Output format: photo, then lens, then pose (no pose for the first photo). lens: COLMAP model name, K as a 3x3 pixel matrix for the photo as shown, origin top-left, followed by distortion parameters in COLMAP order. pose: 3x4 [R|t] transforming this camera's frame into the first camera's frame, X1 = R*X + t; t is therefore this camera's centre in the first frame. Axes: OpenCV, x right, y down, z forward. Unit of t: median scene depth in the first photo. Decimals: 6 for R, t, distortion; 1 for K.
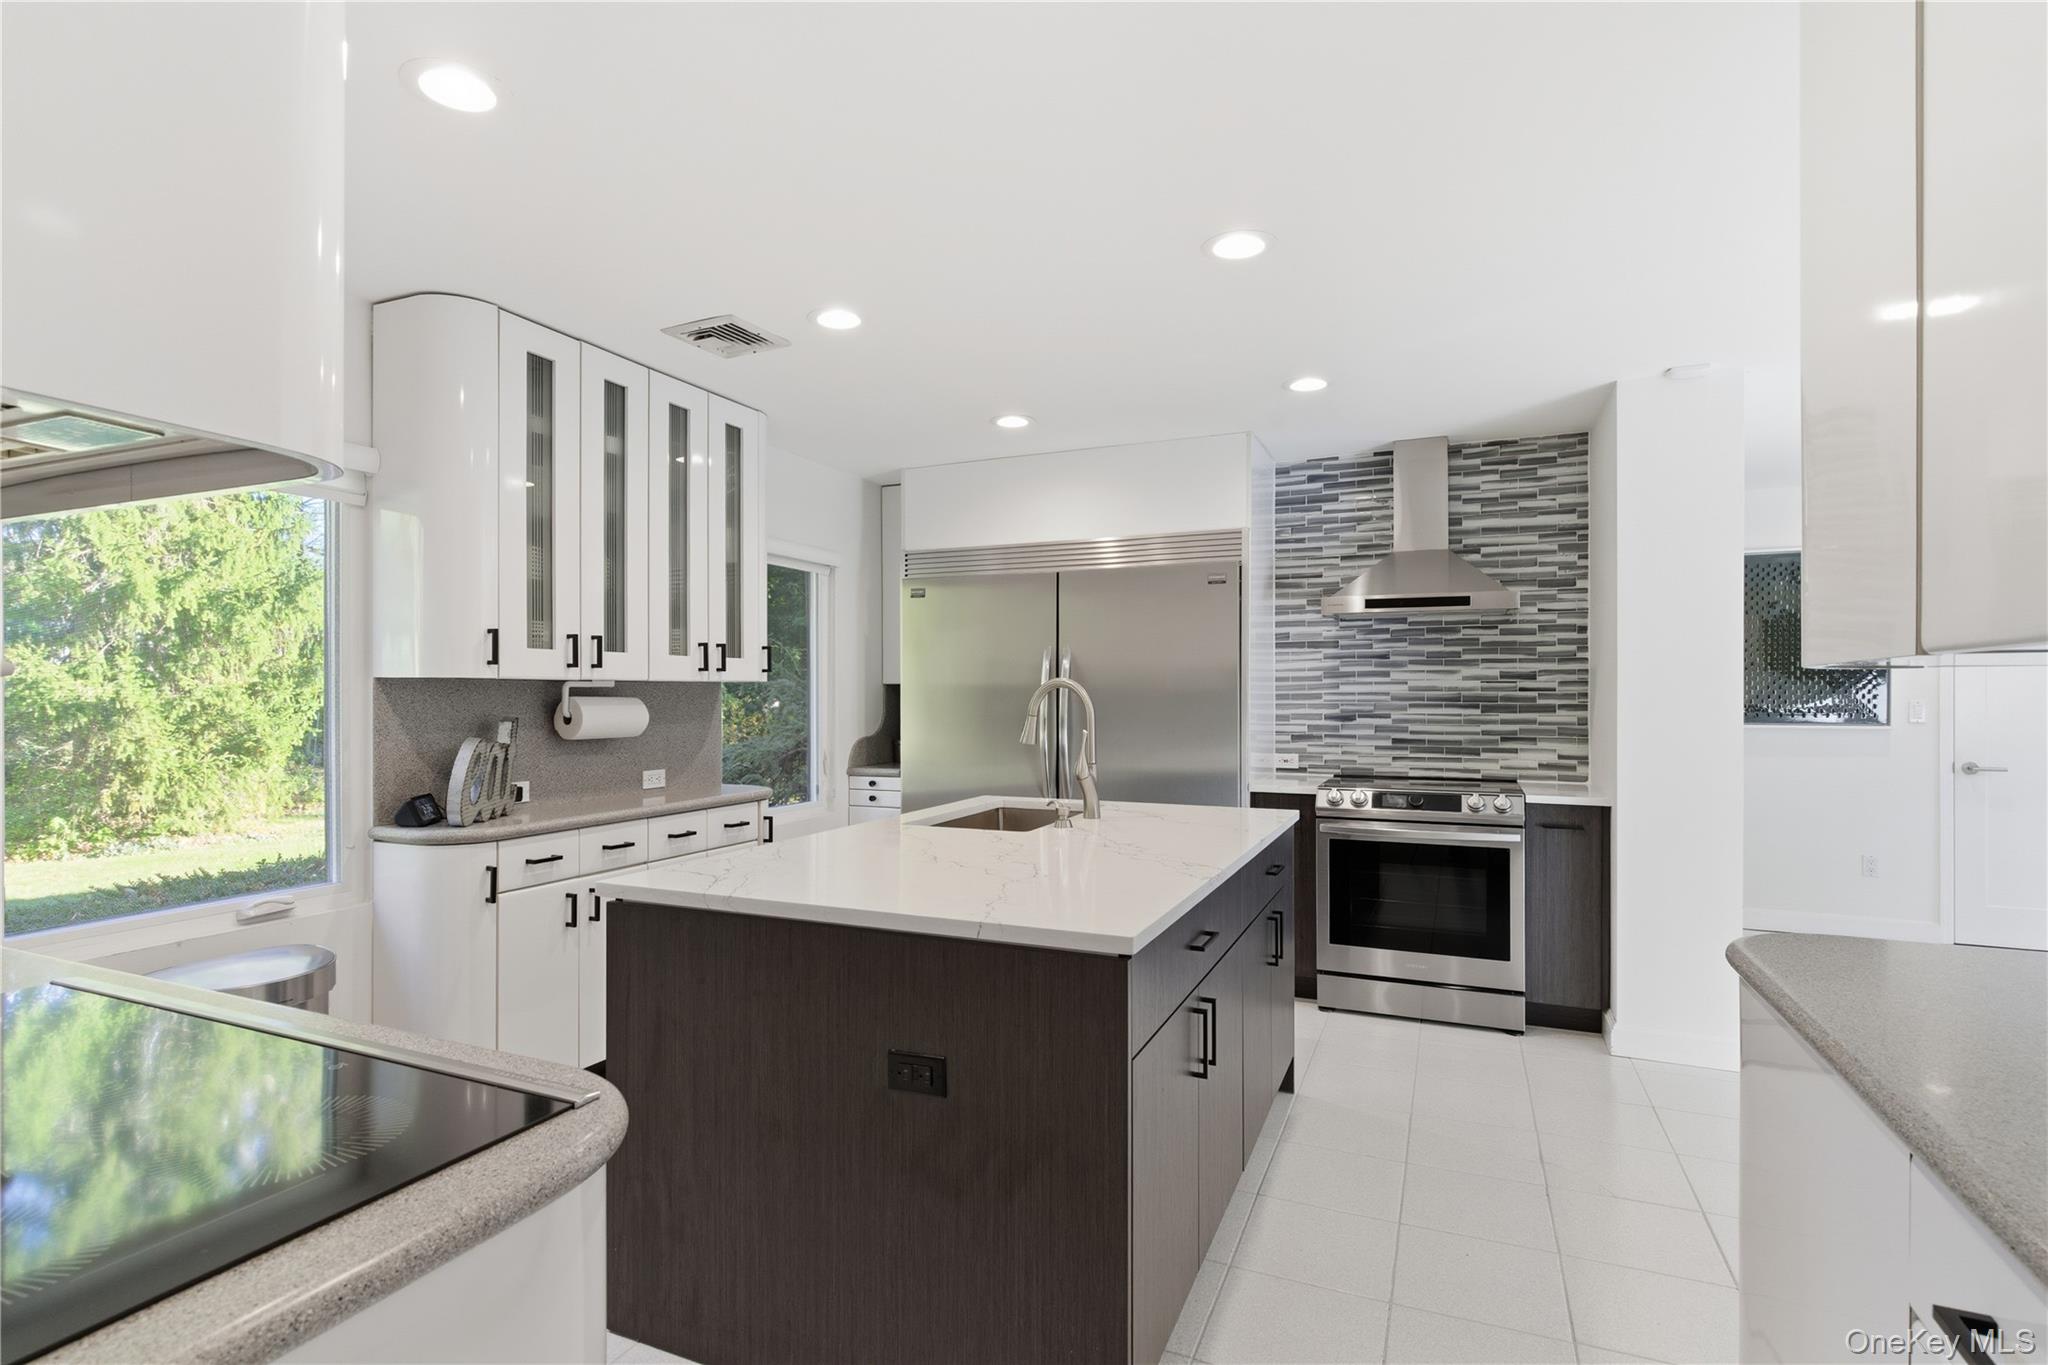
lens RADIAL K [[992.9, 0, 1025.8], [0, 992.9, 691.3], [0, 0, 1]] dist [-0.000996, -0.001048]
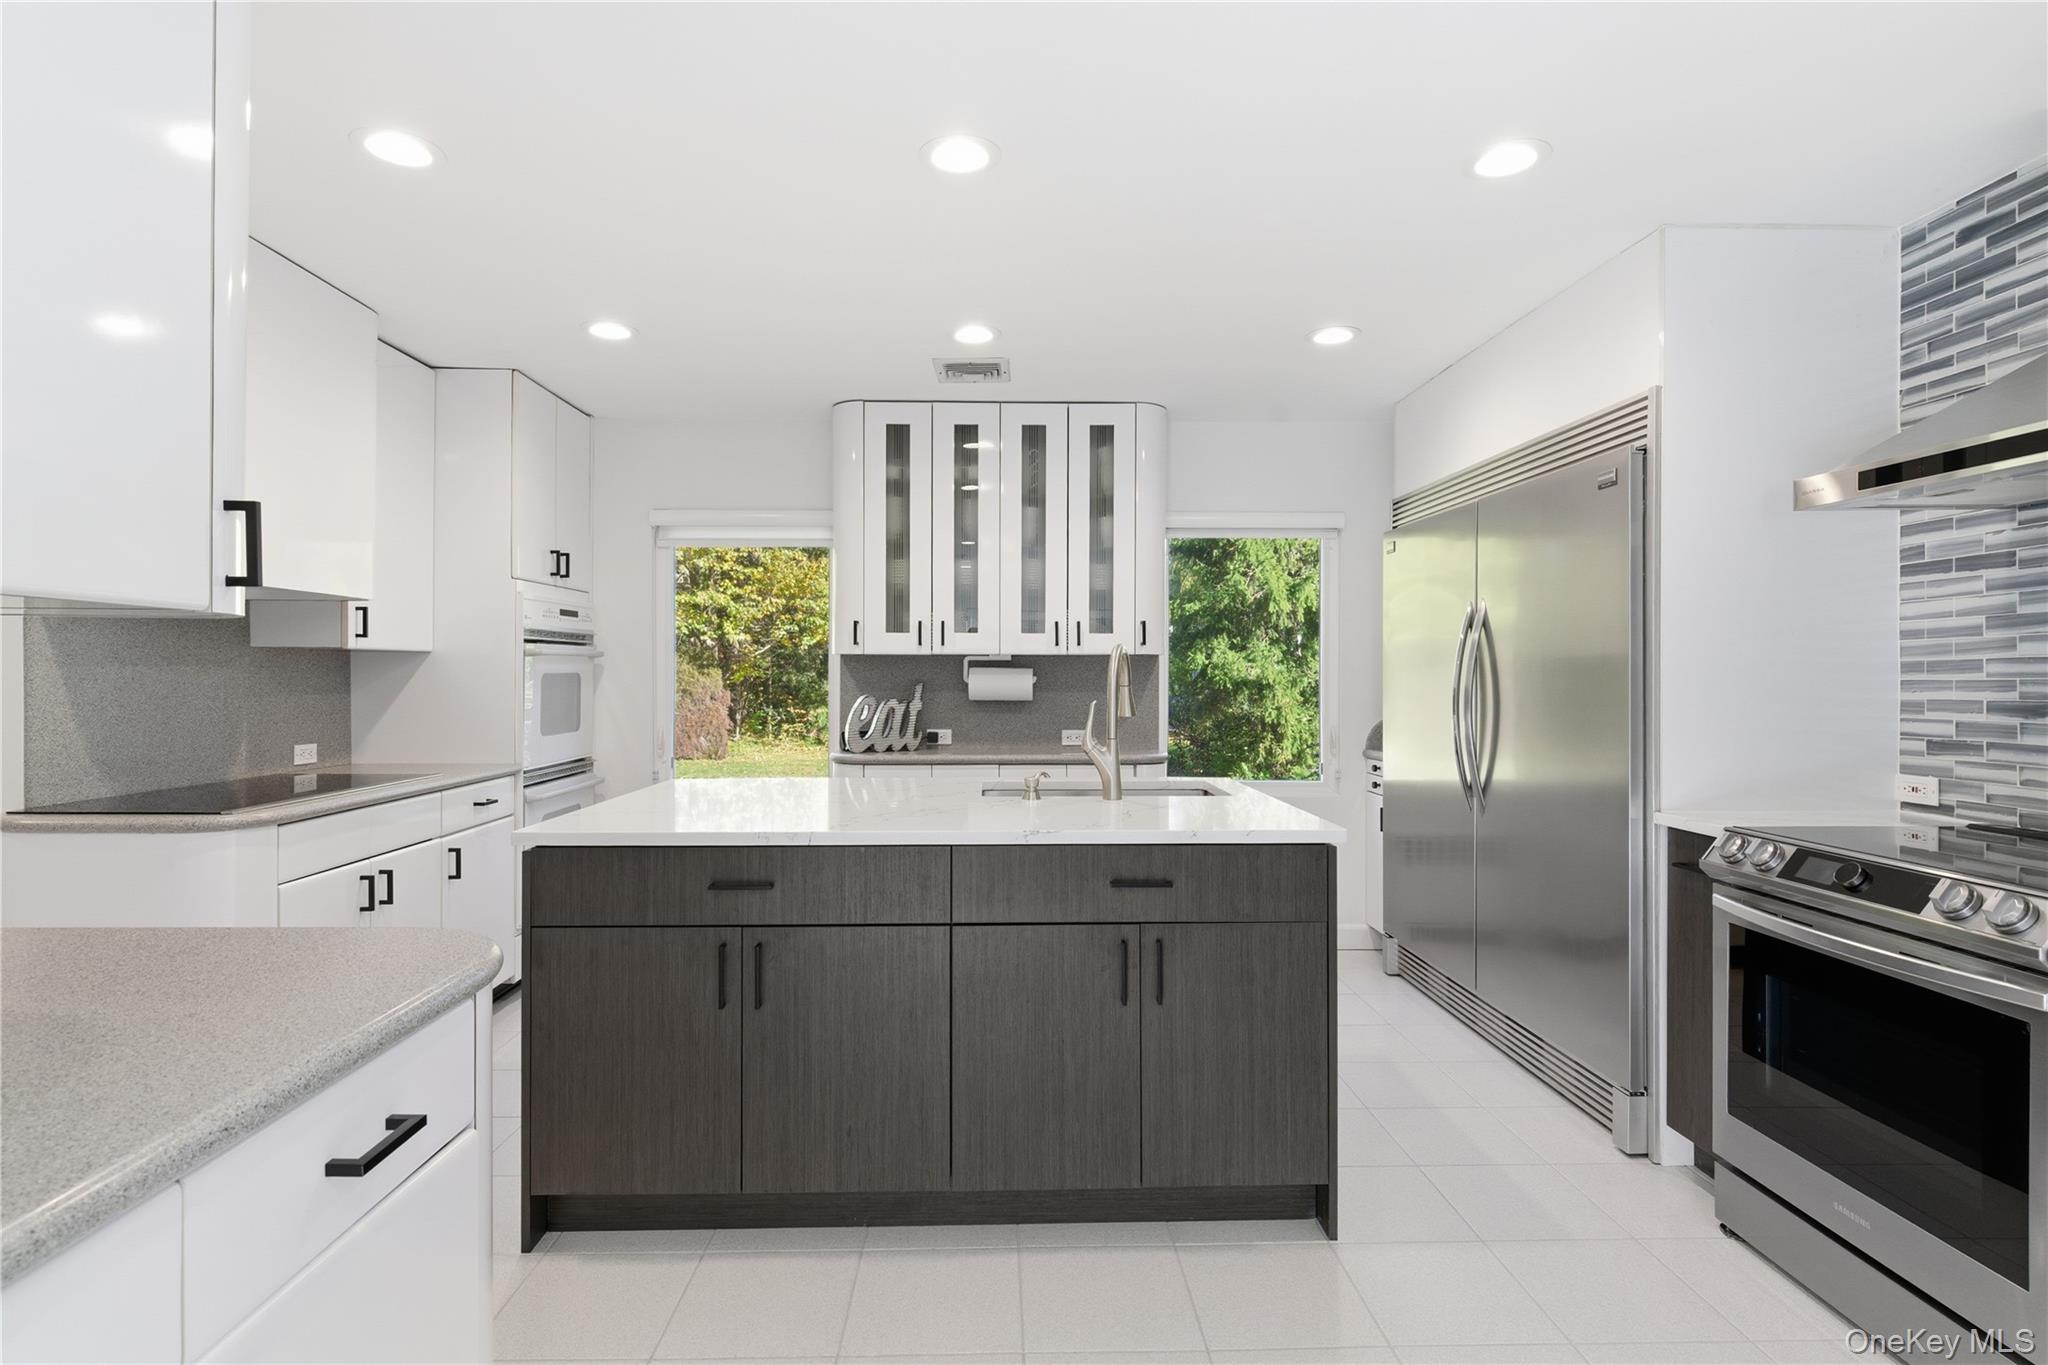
lens RADIAL K [[1017.8, 0, 1019.6], [0, 1017.8, 676.7], [0, 0, 1]] dist [-0.000595, -0.000881]
pose [[0.418711, 0.003463, -0.908113, 0.556011], [-0.000797, 0.999994, 0.003446, 0.009069], [0.908119, -0.000720, 0.418711, 0.346159]]
